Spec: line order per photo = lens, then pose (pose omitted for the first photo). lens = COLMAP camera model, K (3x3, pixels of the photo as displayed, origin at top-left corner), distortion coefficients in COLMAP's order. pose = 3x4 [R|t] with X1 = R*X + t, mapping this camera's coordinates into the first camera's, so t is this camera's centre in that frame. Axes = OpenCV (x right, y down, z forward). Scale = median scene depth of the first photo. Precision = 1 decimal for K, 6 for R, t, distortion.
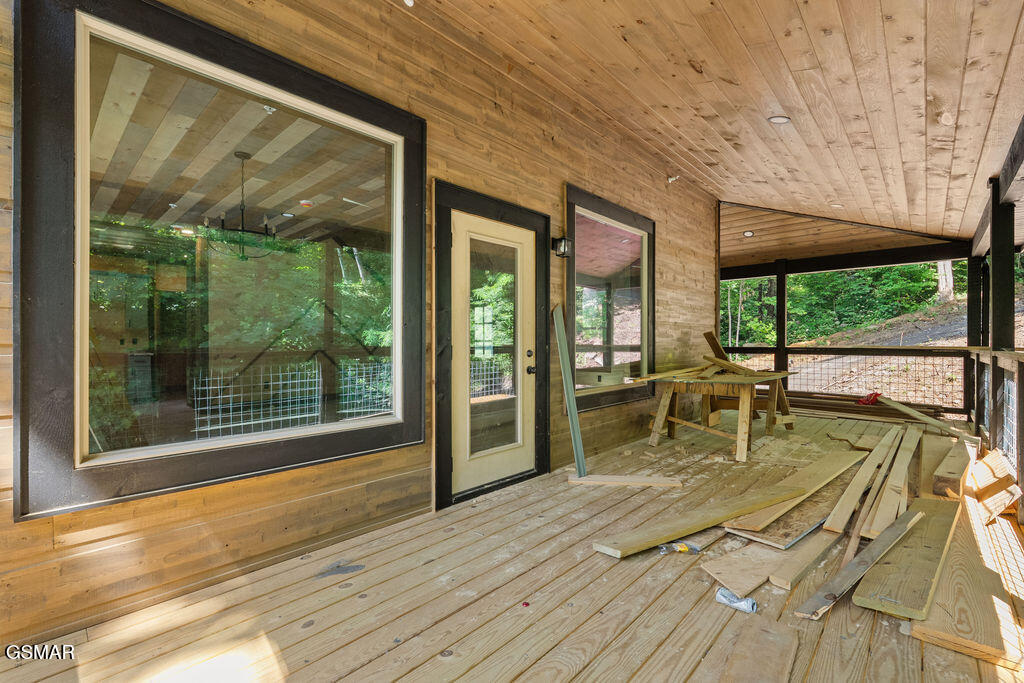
lens RADIAL K [[452.2, 0, 507.4], [0, 452.2, 343.6], [0, 0, 1]] dist [-0.004726, -0.000158]
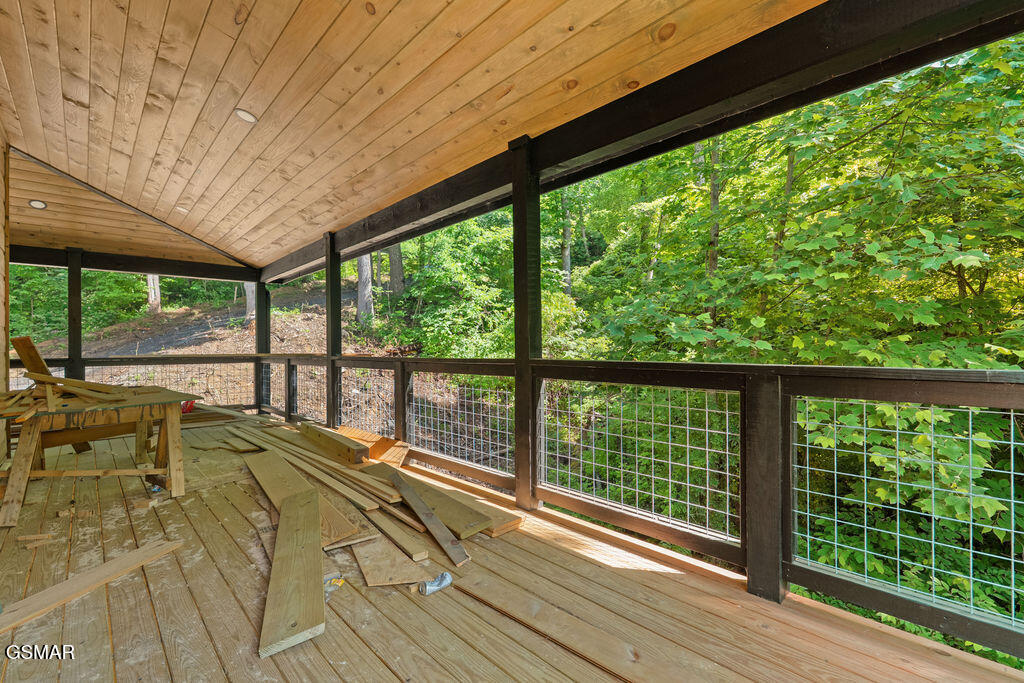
lens RADIAL K [[455.5, 0, 512.0], [0, 455.5, 341.5], [0, 0, 1]] dist [-0.000581, 0.000003]
pose [[0.055310, 0.012937, 0.998385, -0.184377], [0.012308, 0.999831, -0.013638, -0.001135], [-0.998393, 0.013042, 0.055142, 0.227921]]
